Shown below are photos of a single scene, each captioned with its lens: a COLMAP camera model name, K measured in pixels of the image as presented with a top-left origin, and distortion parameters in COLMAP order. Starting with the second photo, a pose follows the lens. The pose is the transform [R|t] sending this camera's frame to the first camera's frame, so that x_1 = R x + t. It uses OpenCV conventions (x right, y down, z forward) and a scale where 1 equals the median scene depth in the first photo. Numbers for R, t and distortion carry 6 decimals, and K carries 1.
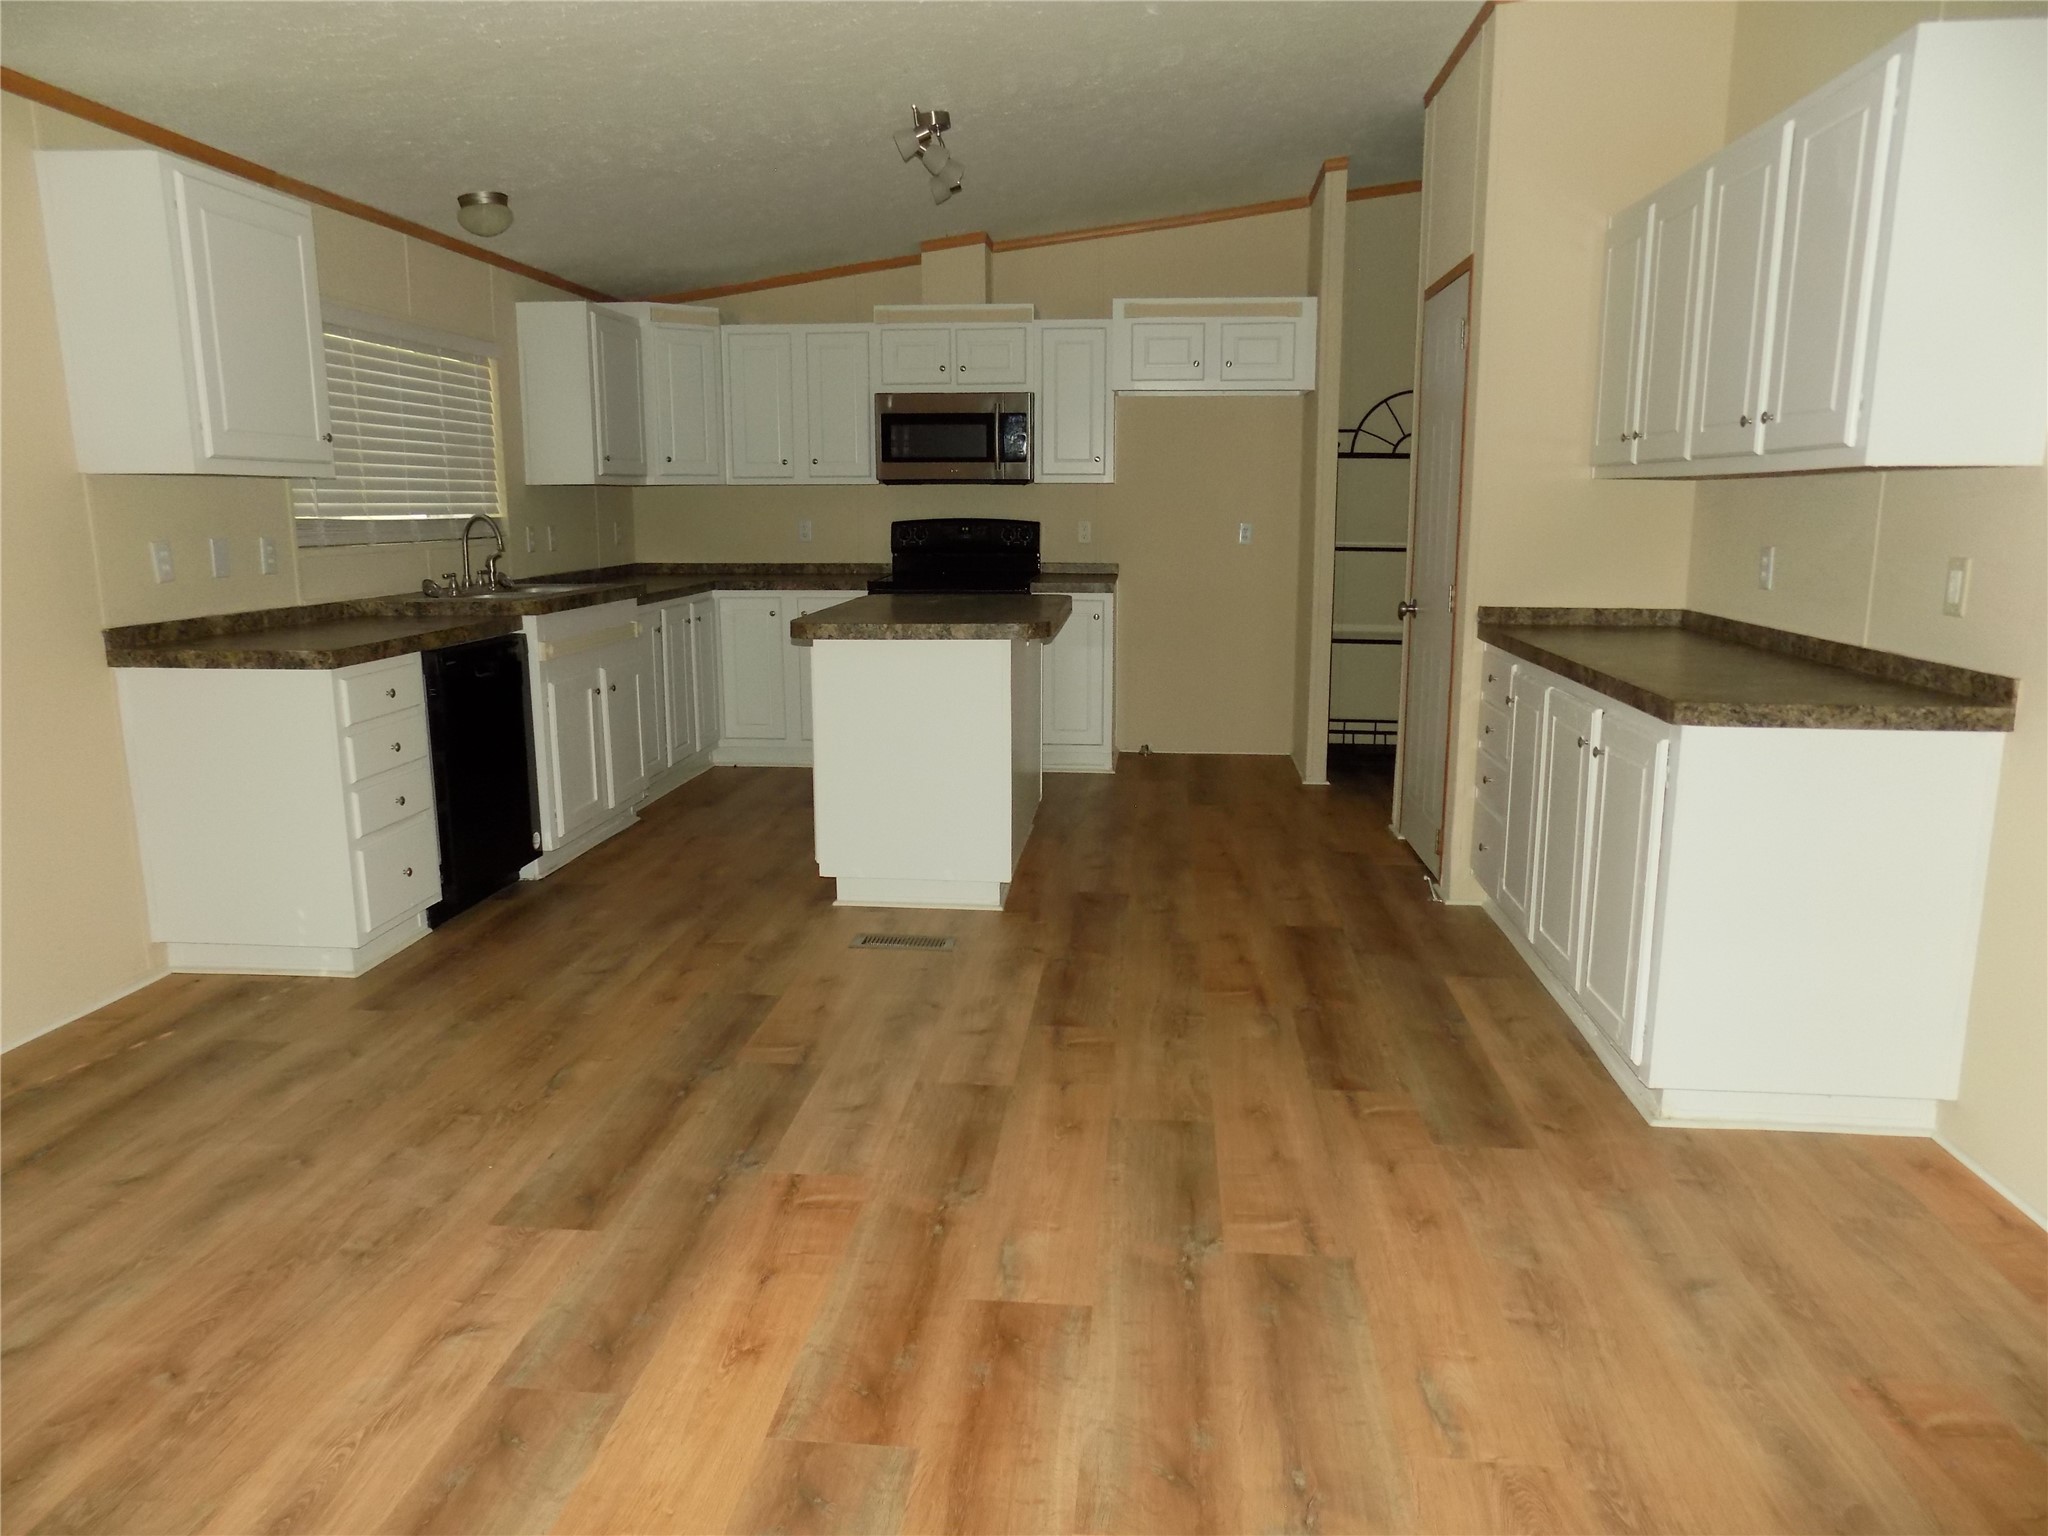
lens RADIAL K [[1381.3, 0, 1031.6], [0, 1381.3, 764.4], [0, 0, 1]] dist [-0.065538, 0.064423]
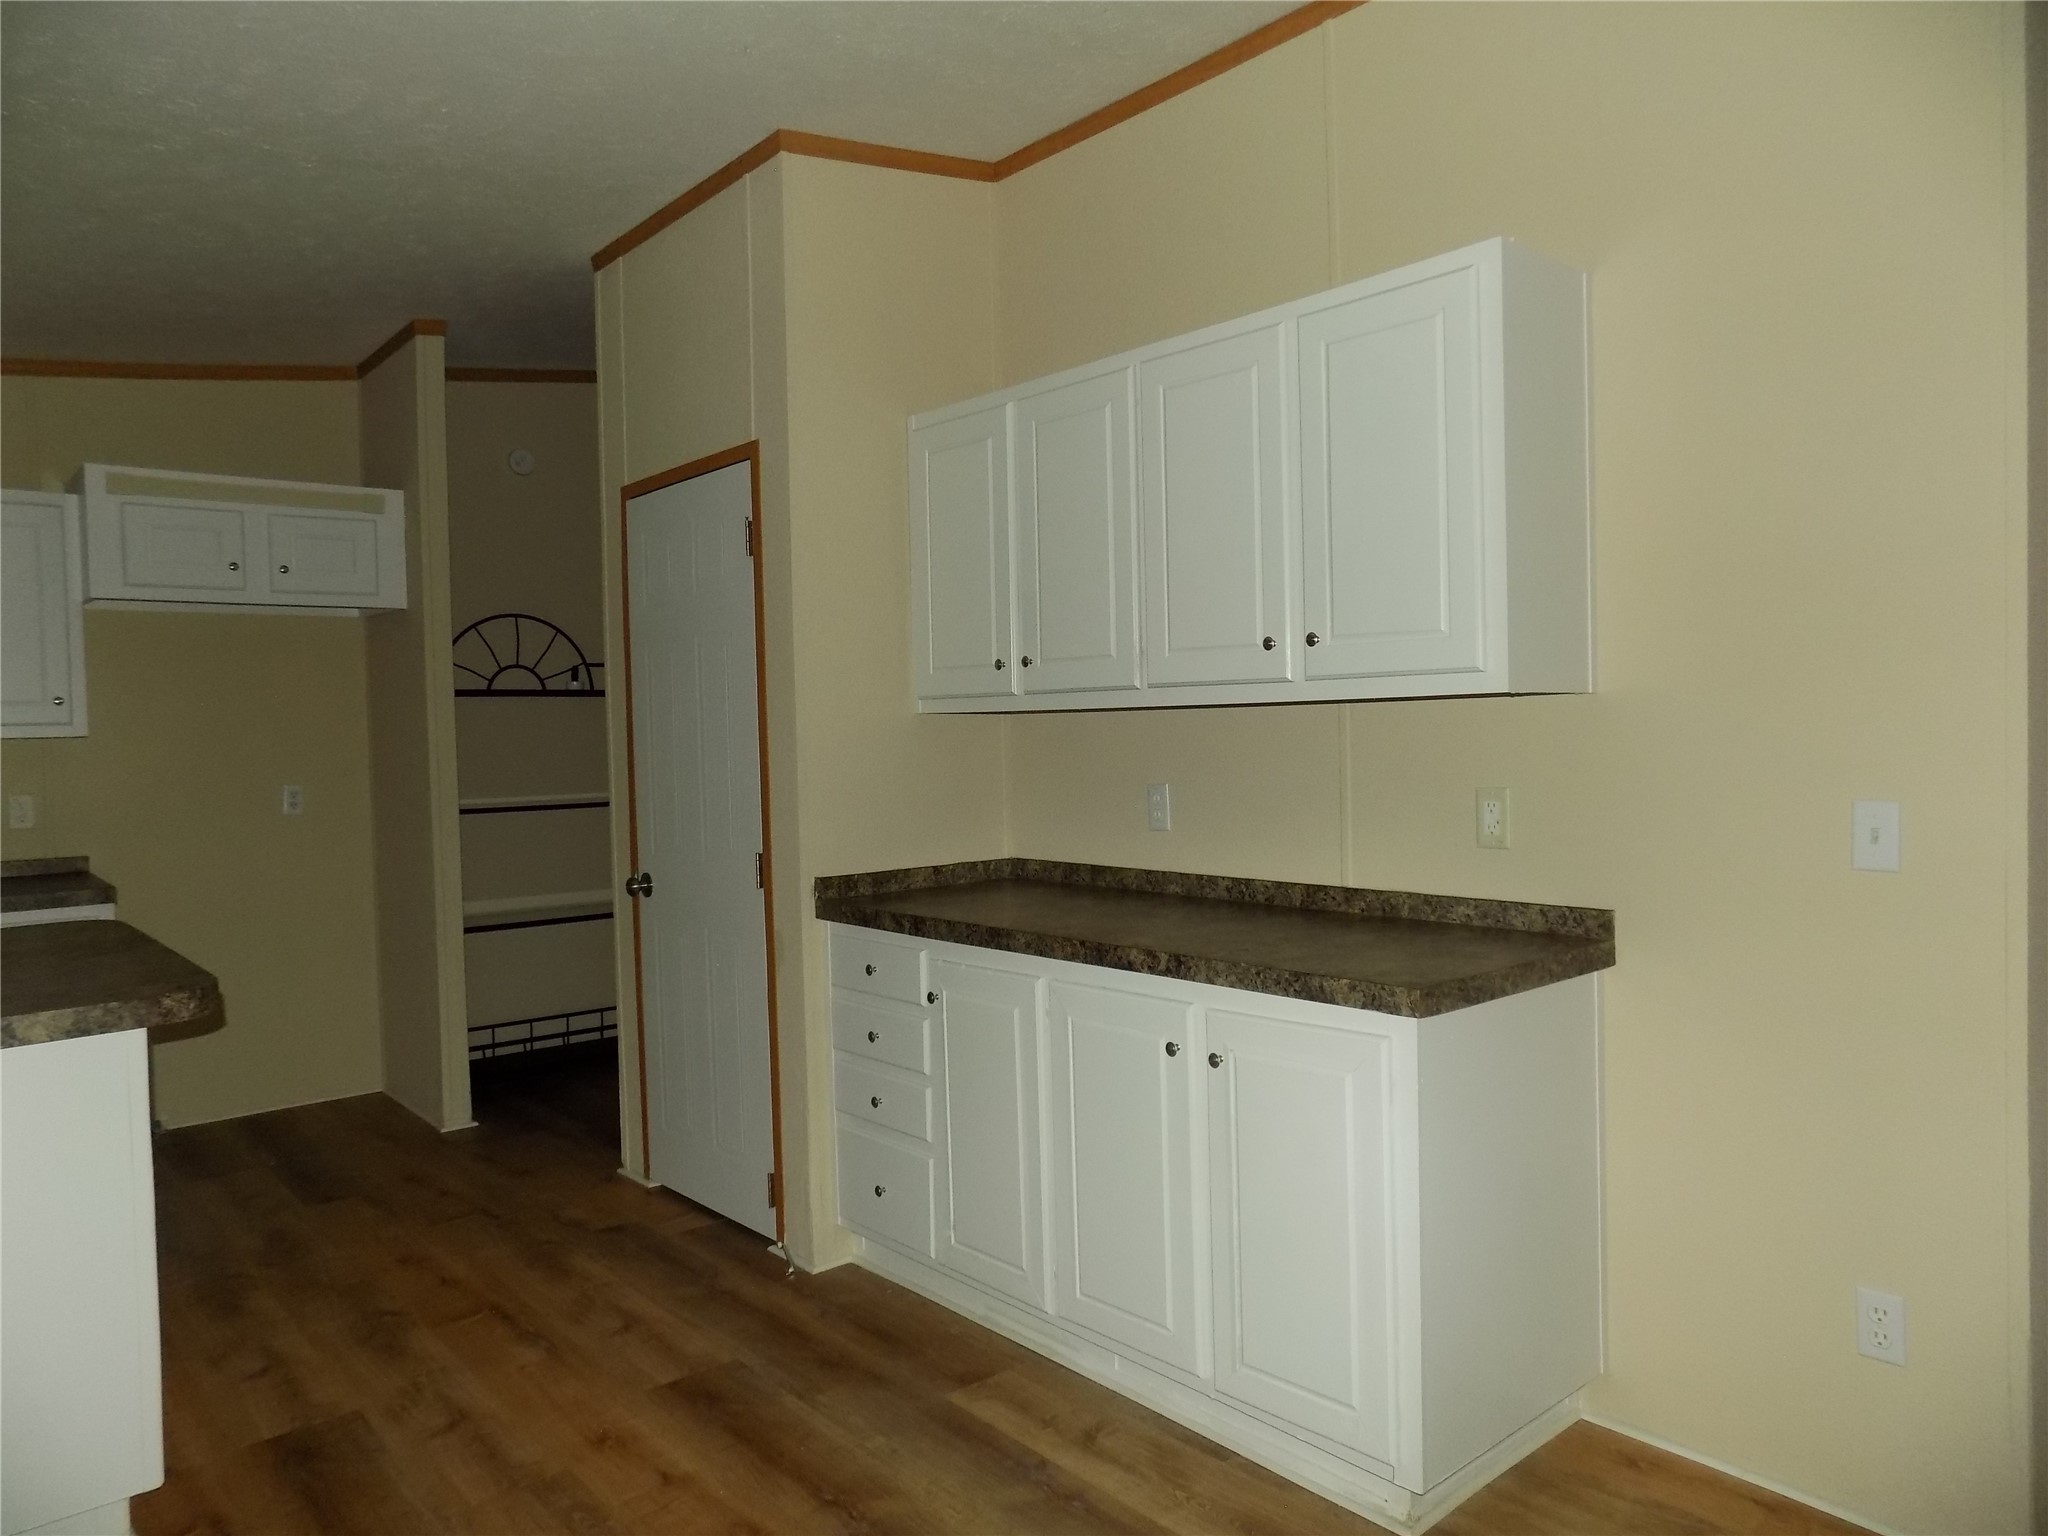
lens RADIAL K [[1381.3, 0, 1034.5], [0, 1381.3, 765.2], [0, 0, 1]] dist [-0.065538, 0.064423]
pose [[0.692466, -0.037727, 0.720463, -0.152816], [0.160568, 0.981644, -0.102925, -0.079526], [-0.703355, 0.186955, 0.685813, 0.372754]]
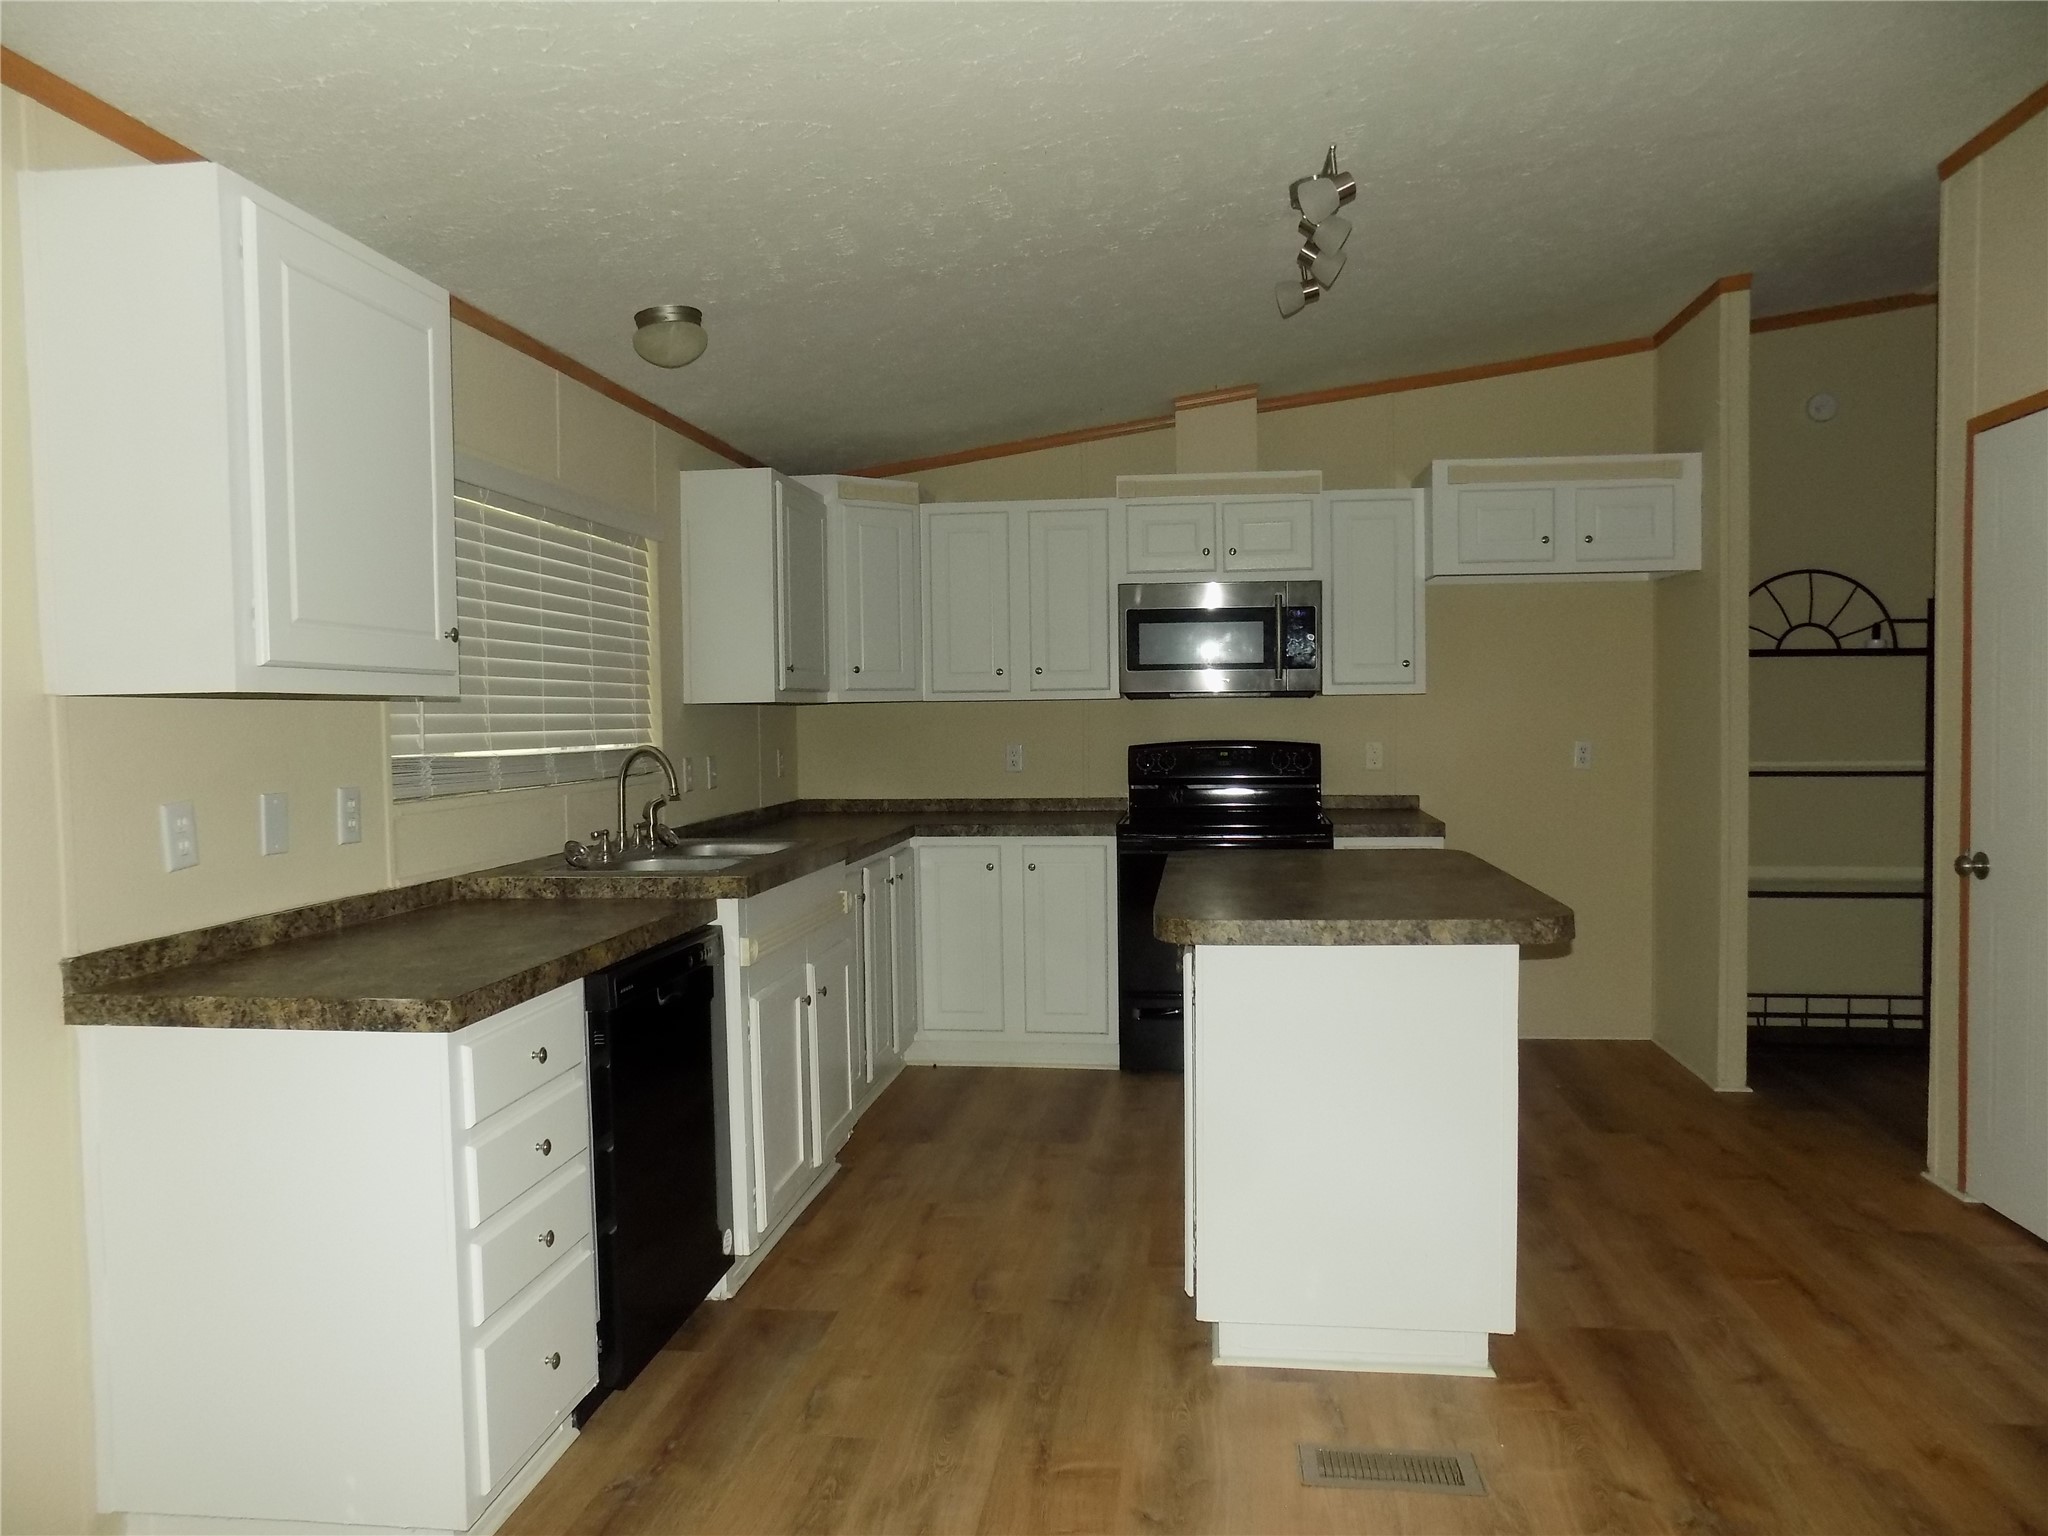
lens RADIAL K [[1381.3, 0, 1032.3], [0, 1381.3, 768.2], [0, 0, 1]] dist [-0.065538, 0.064423]
pose [[0.999203, -0.011744, -0.038155, -0.210167], [0.005975, 0.988977, -0.147950, -0.077876], [0.039472, 0.147604, 0.988259, 0.366873]]
